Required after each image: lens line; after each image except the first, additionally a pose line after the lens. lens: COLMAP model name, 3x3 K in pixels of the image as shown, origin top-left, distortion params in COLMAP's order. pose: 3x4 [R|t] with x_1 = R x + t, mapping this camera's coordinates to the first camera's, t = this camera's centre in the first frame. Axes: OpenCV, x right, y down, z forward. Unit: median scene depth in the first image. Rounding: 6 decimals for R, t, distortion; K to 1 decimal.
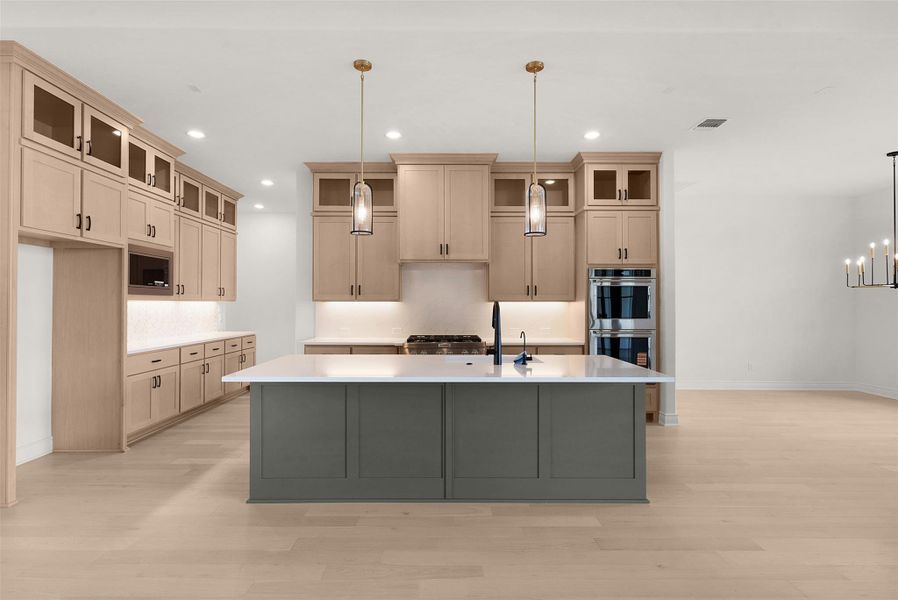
lens RADIAL K [[432.4, 0, 449.0], [0, 432.4, 300.0], [0, 0, 1]] dist [0.002239, 0.000073]
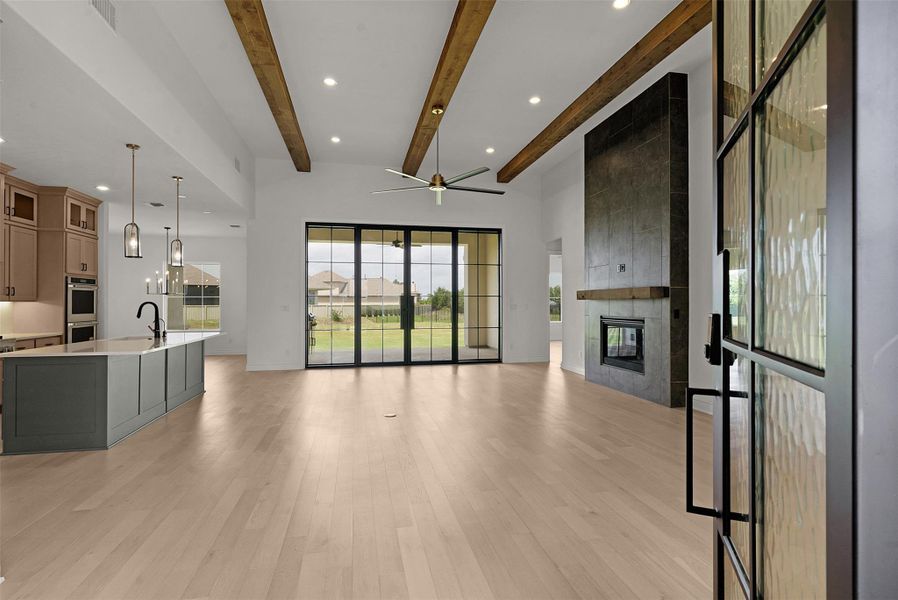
lens RADIAL K [[432.4, 0, 449.0], [0, 432.4, 300.0], [0, 0, 1]] dist [0.002239, 0.000073]
pose [[-0.200064, 0.006821, 0.979759, -1.185889], [-0.006510, 0.999944, -0.008291, 0.001801], [-0.979761, -0.008037, -0.200008, 0.131299]]
